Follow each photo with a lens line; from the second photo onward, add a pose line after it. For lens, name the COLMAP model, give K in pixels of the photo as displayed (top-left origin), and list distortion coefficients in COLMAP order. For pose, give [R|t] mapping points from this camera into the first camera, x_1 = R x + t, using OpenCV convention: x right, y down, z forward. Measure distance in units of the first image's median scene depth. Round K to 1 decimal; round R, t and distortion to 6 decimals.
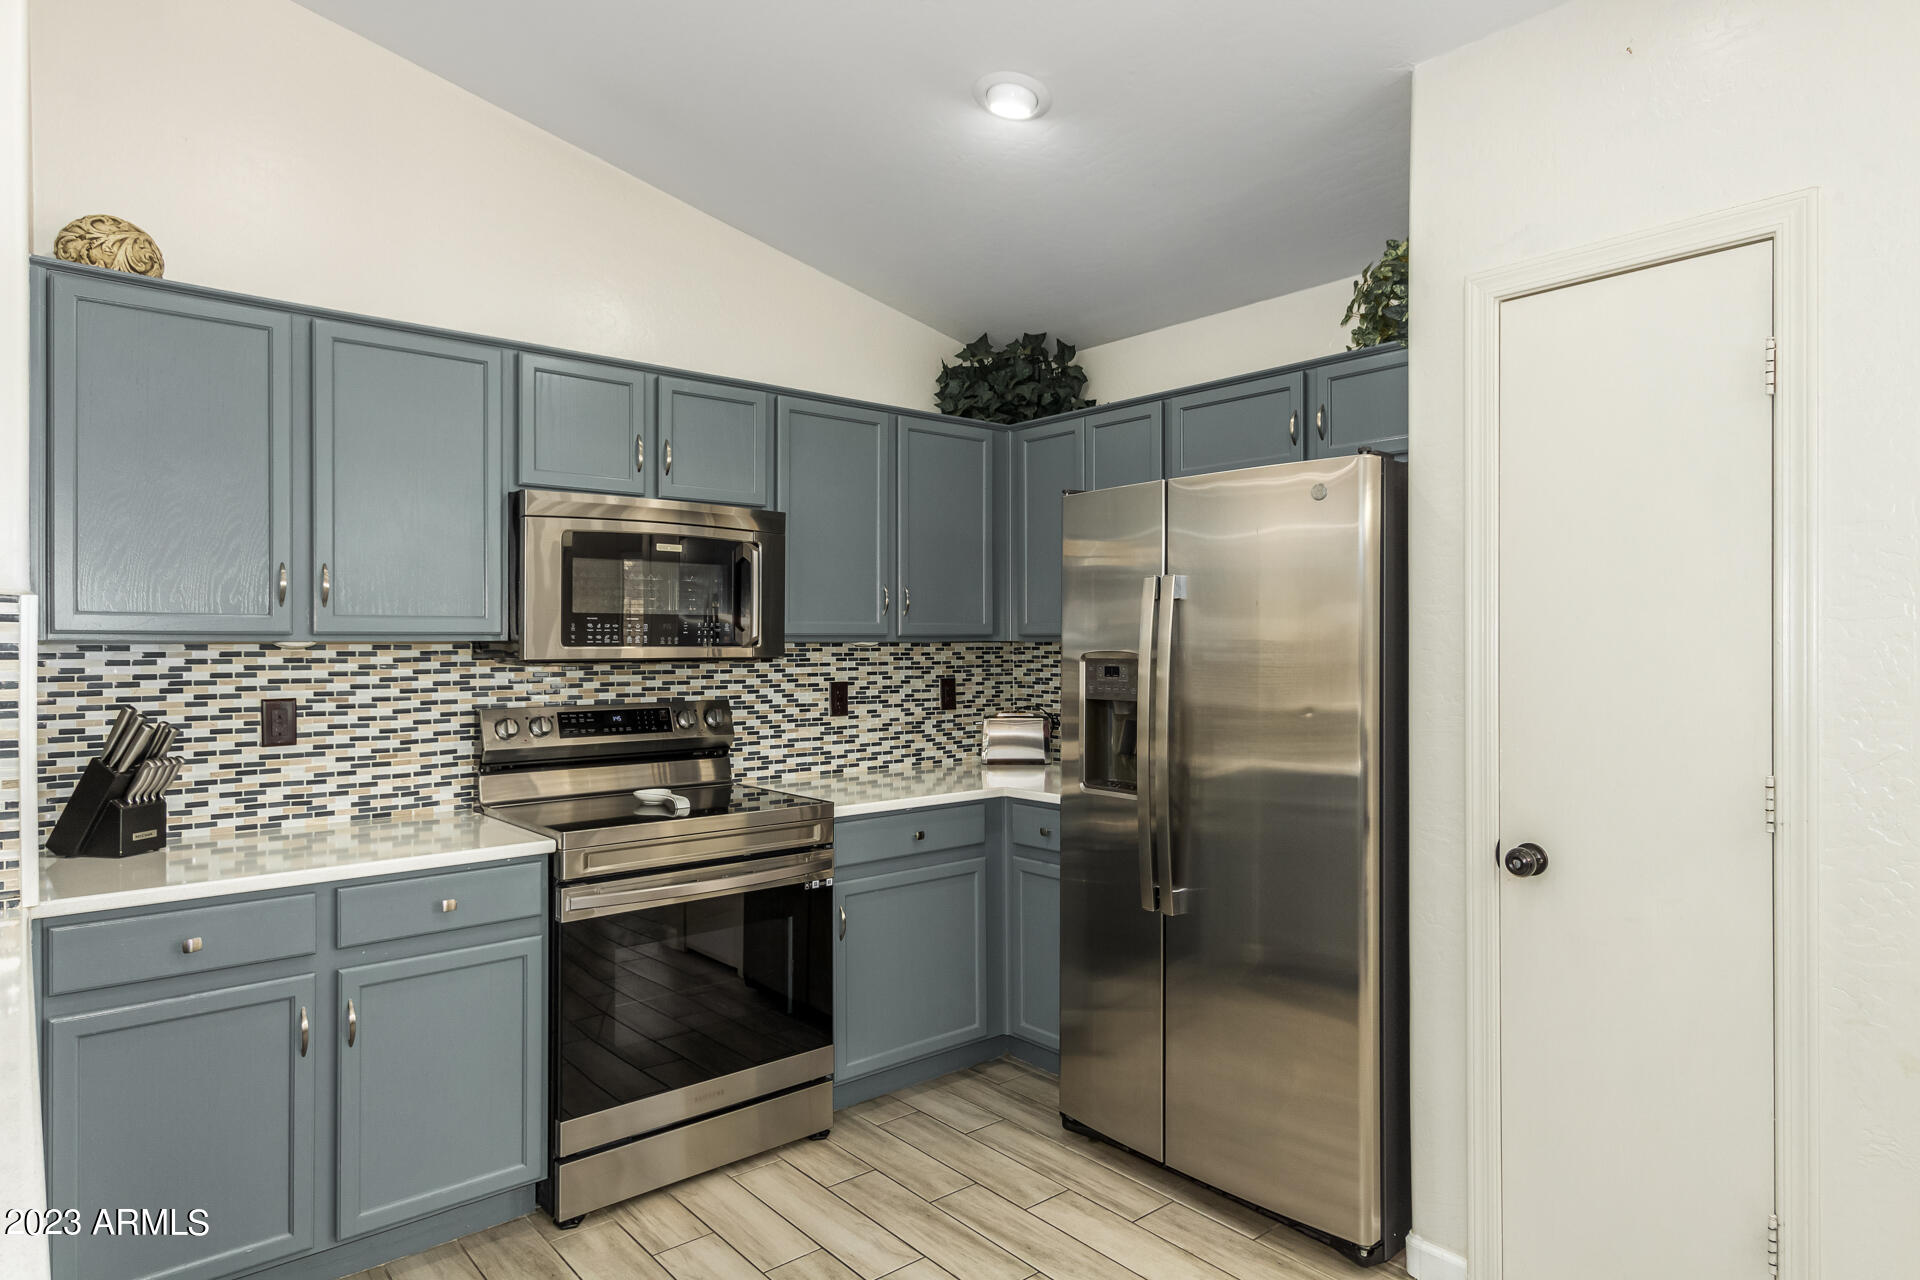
lens RADIAL K [[1087.6, 0, 973.4], [0, 1087.6, 639.3], [0, 0, 1]] dist [0.022544, 0.000430]
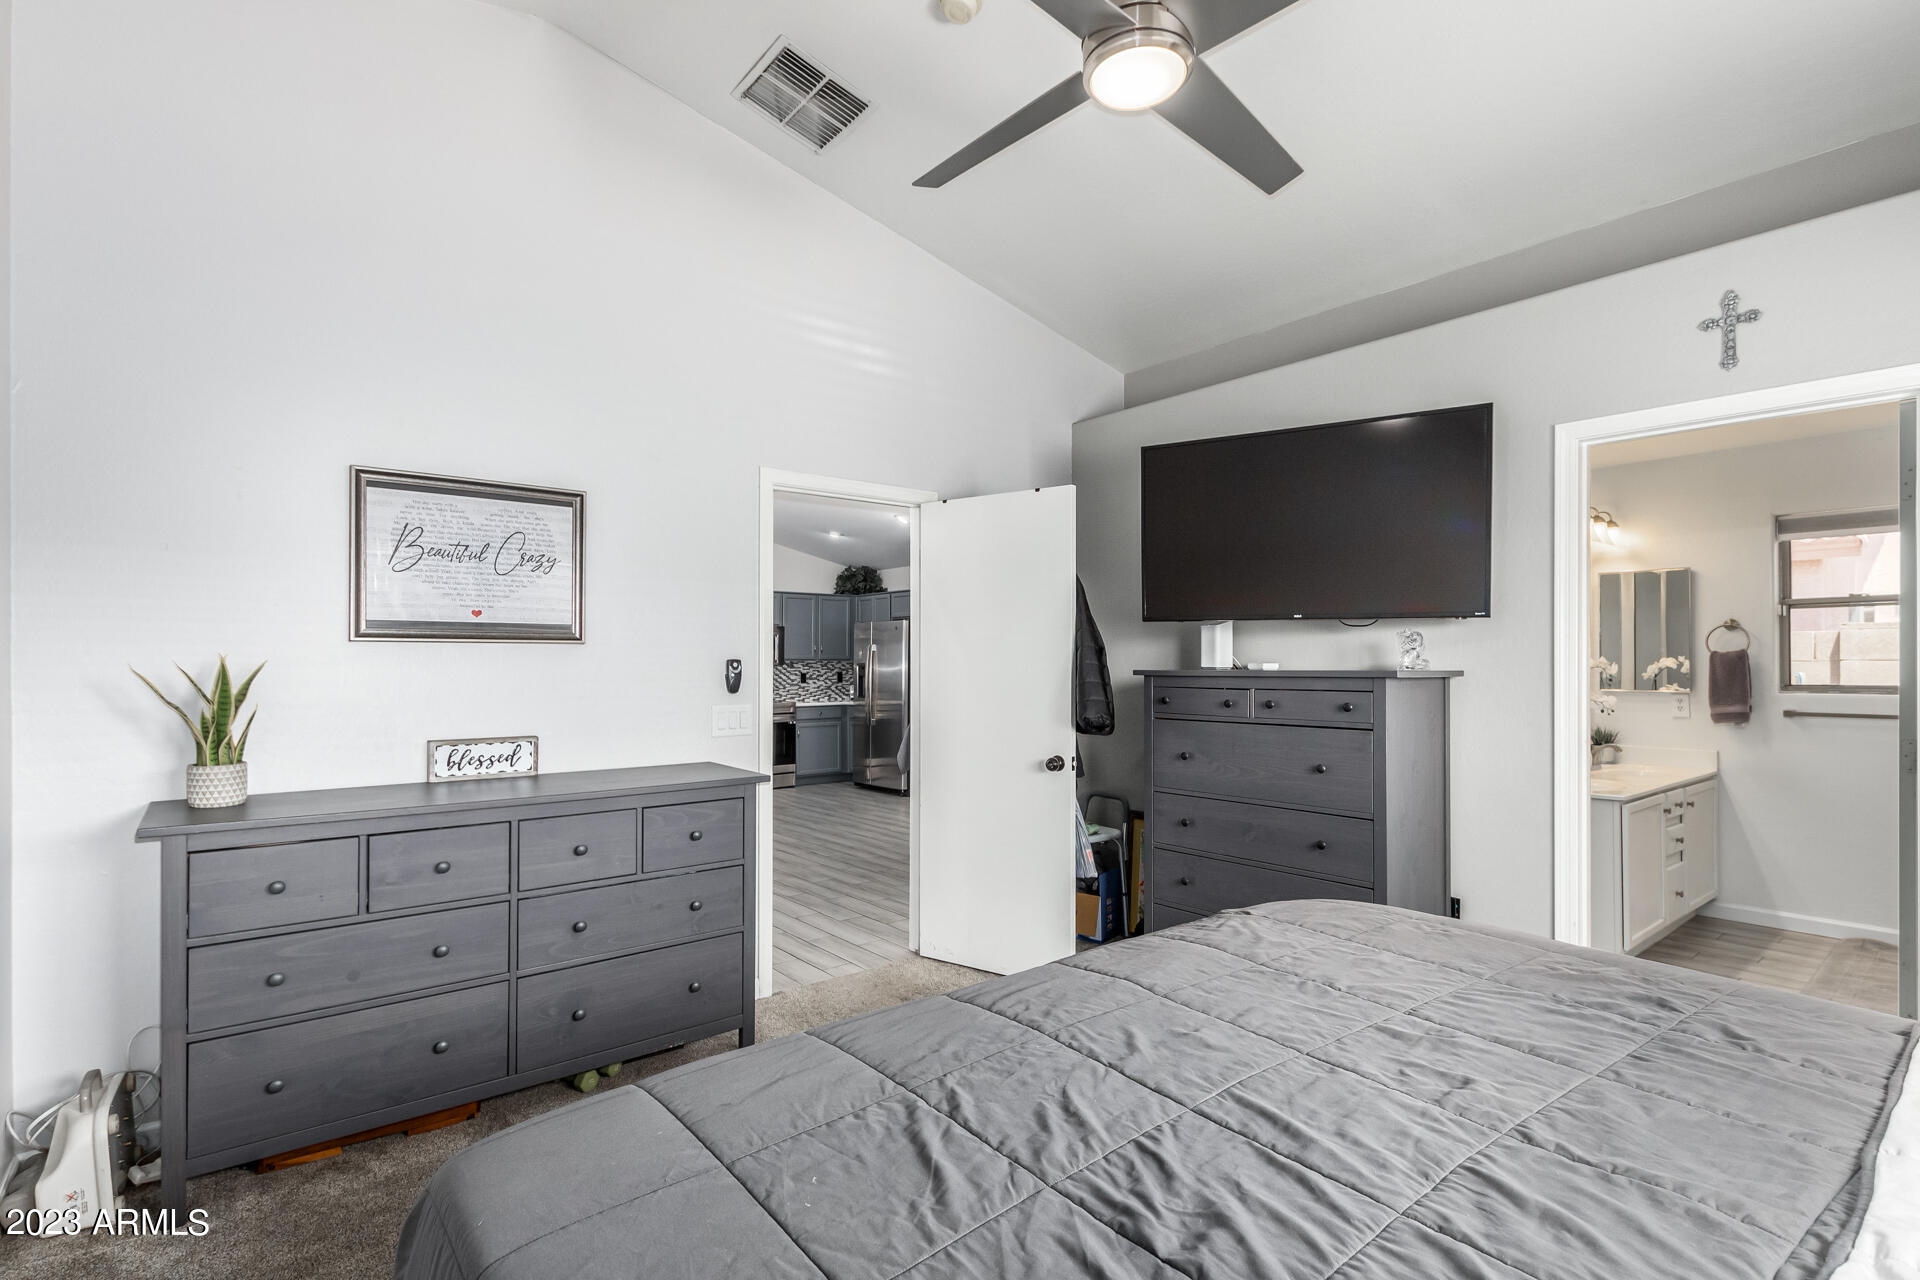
lens RADIAL K [[923.4, 0, 962.4], [0, 923.4, 660.4], [0, 0, 1]] dist [0.002660, 0.000516]
pose [[0.999238, 0.002219, -0.038966, 0.543623], [-0.002323, 0.999994, -0.002628, 0.007842], [0.038960, 0.002716, 0.999237, -2.078389]]
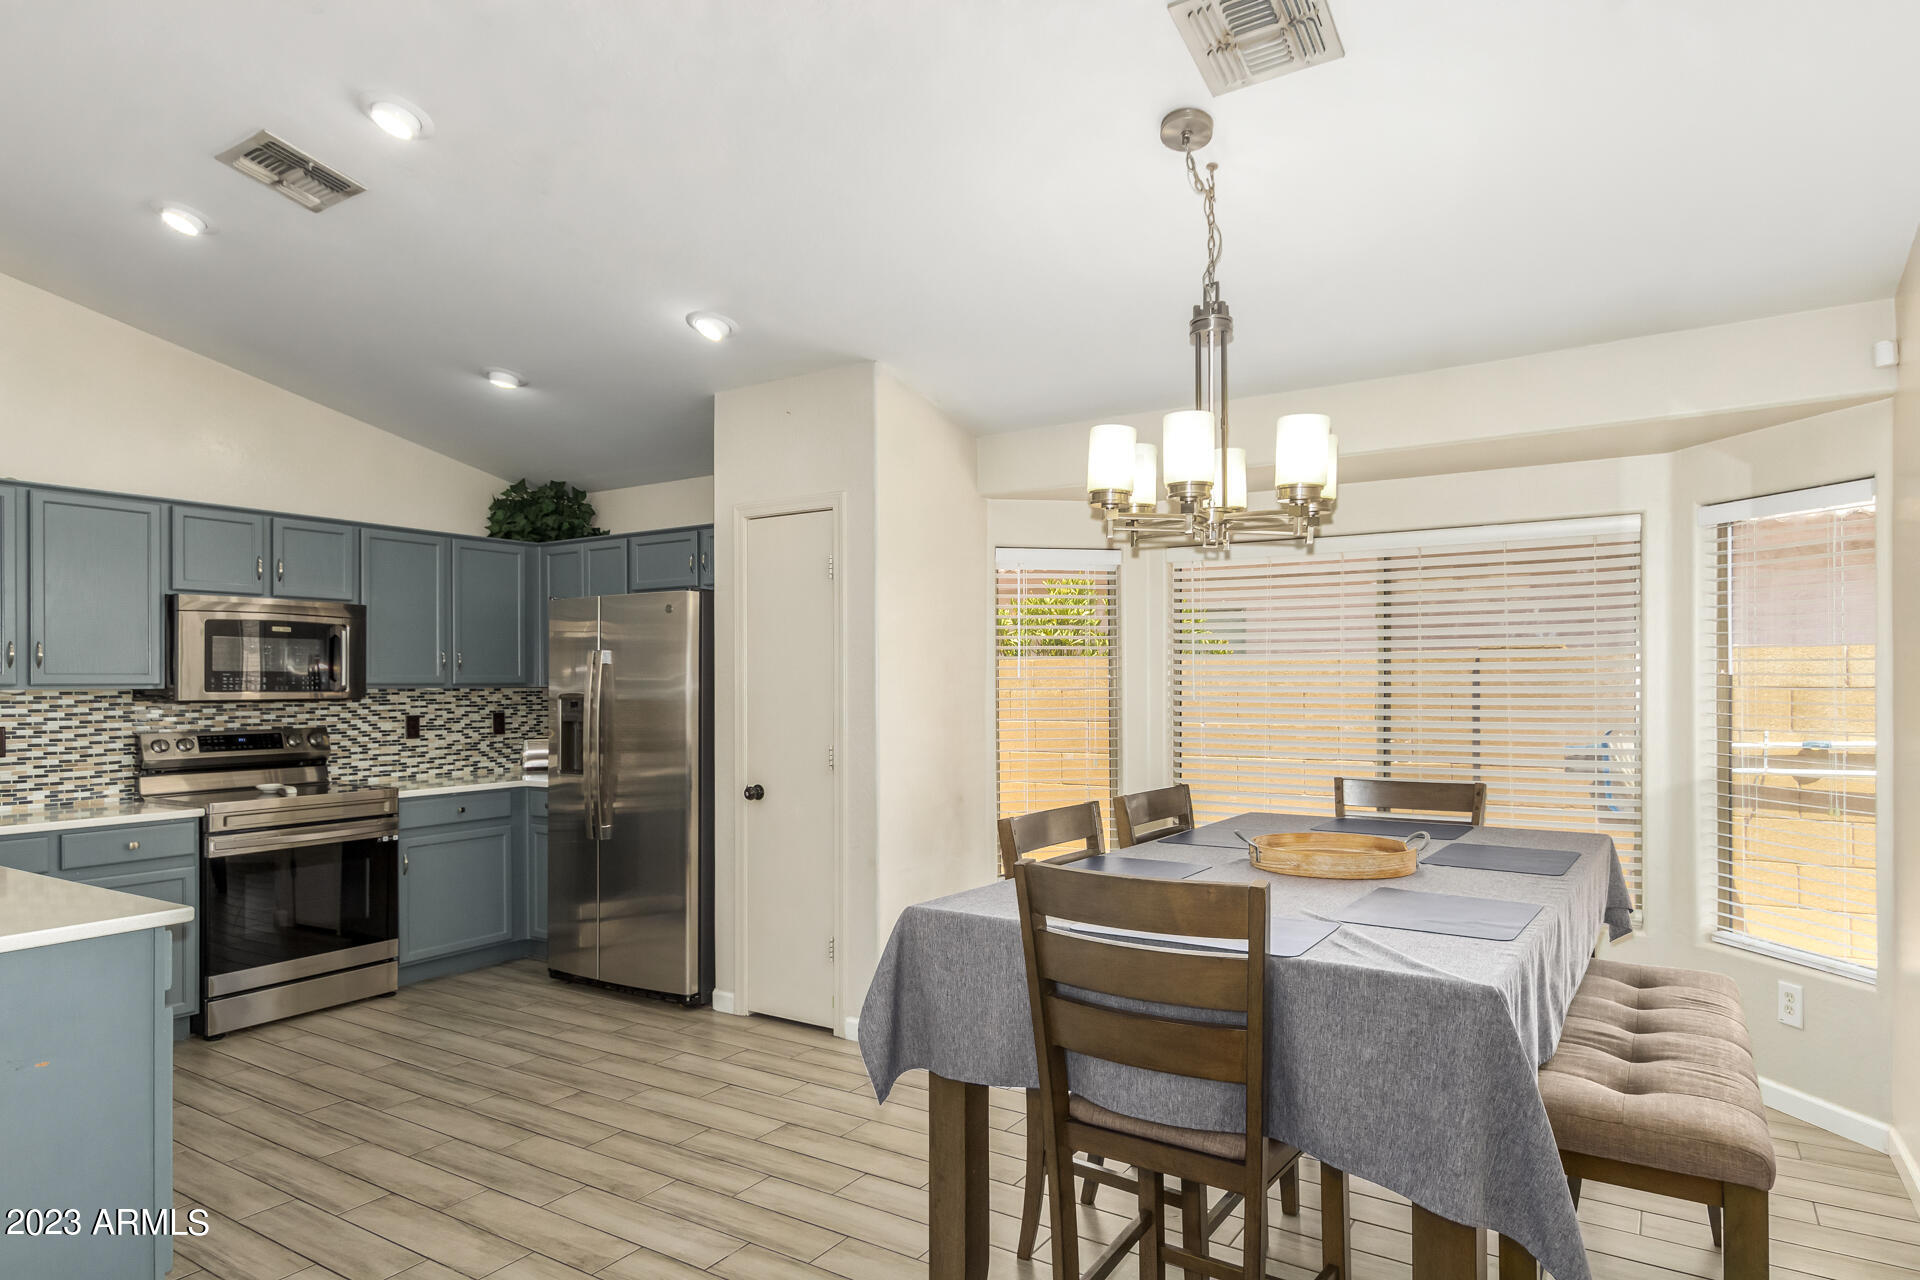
lens RADIAL K [[1109.7, 0, 958.4], [0, 1109.7, 682.2], [0, 0, 1]] dist [0.018608, -0.001292]
pose [[0.962178, -0.003194, 0.272403, 0.200934], [0.003299, 0.999995, 0.000072, -0.003817], [-0.272402, 0.000829, 0.962183, -0.740770]]
